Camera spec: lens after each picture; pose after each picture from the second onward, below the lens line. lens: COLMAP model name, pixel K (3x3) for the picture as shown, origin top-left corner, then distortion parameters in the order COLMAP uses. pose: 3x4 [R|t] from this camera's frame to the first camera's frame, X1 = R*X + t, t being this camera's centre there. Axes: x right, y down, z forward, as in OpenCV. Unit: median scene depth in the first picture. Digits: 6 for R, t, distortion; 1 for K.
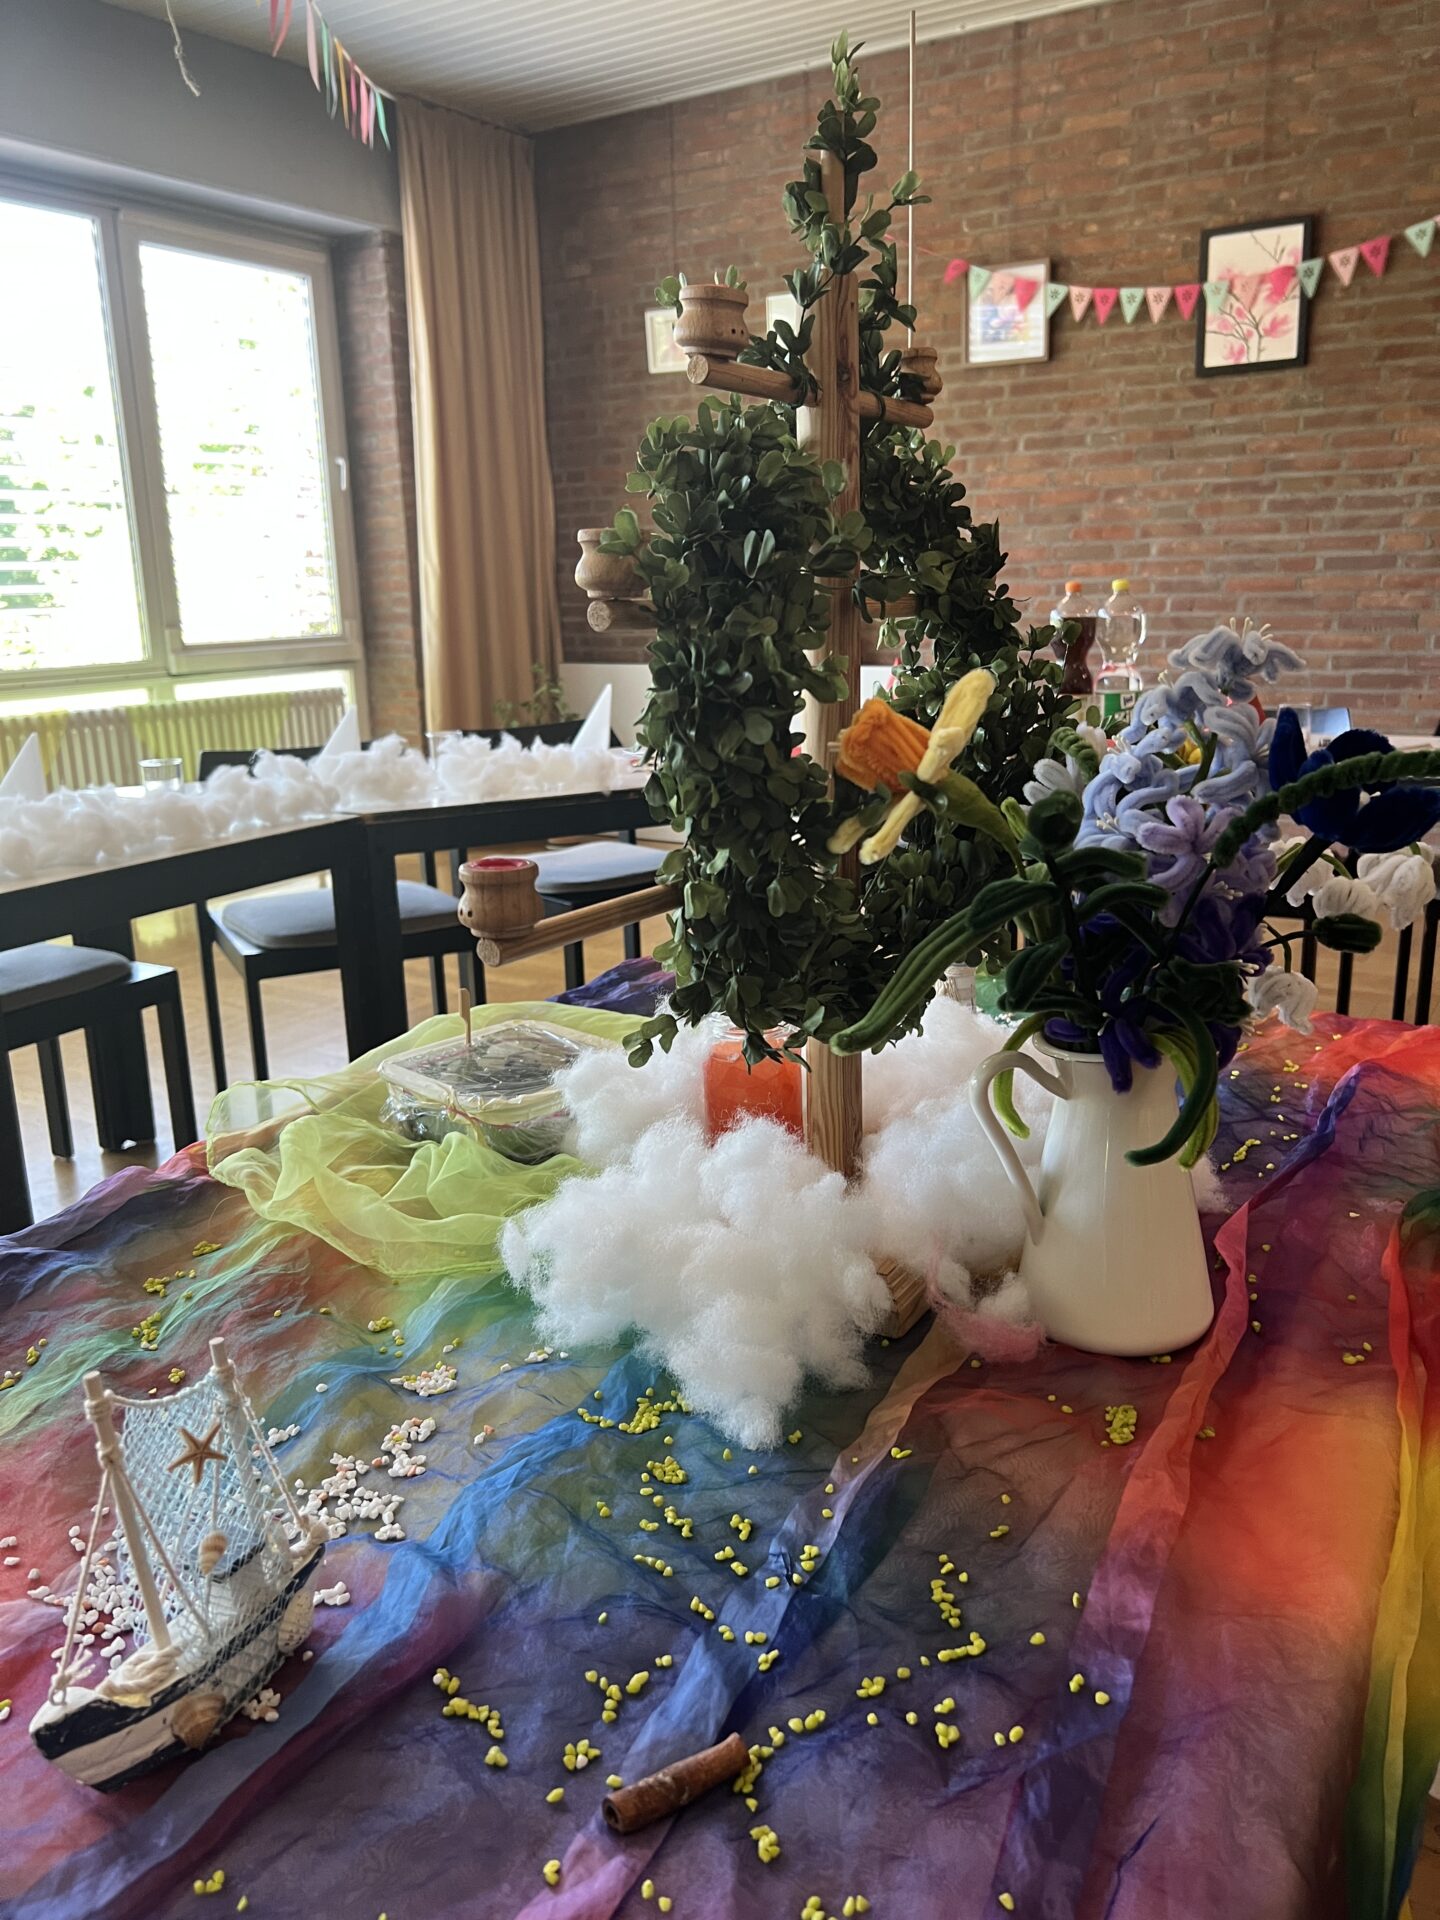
lens RADIAL K [[1465.6, 0, 721.1], [0, 1465.6, 956.0], [0, 0, 1]] dist [0.028352, -0.059736]
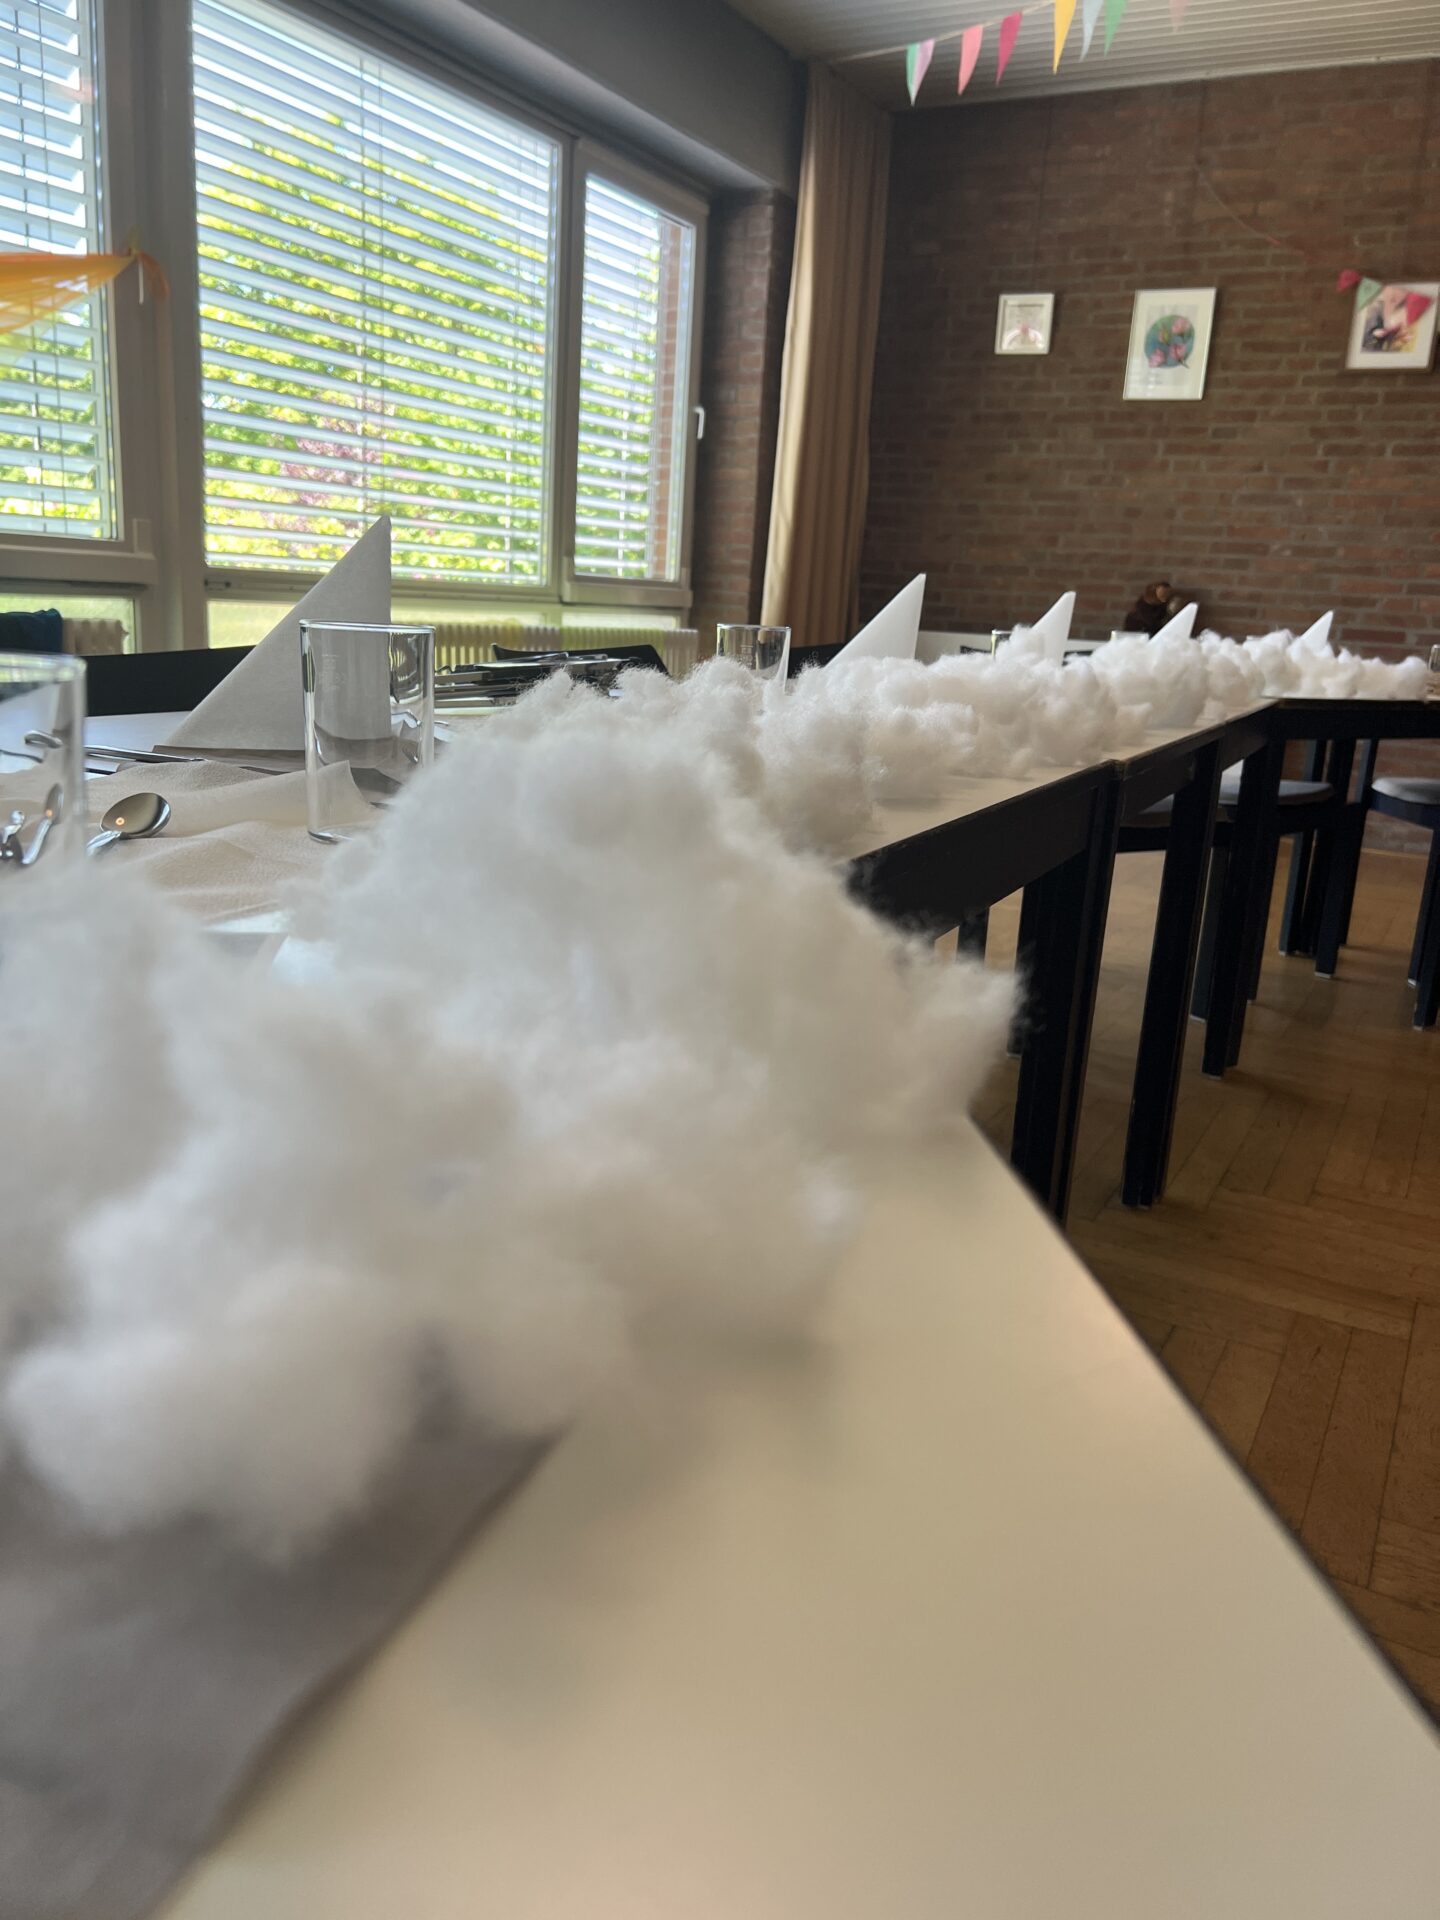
lens RADIAL K [[1465.6, 0, 703.2], [0, 1465.6, 977.9], [0, 0, 1]] dist [0.028352, -0.059736]
pose [[0.995248, 0.062511, 0.074659, -0.341557], [-0.062695, 0.998033, 0.000123, 0.063884], [-0.074505, -0.004803, 0.997209, -0.025222]]
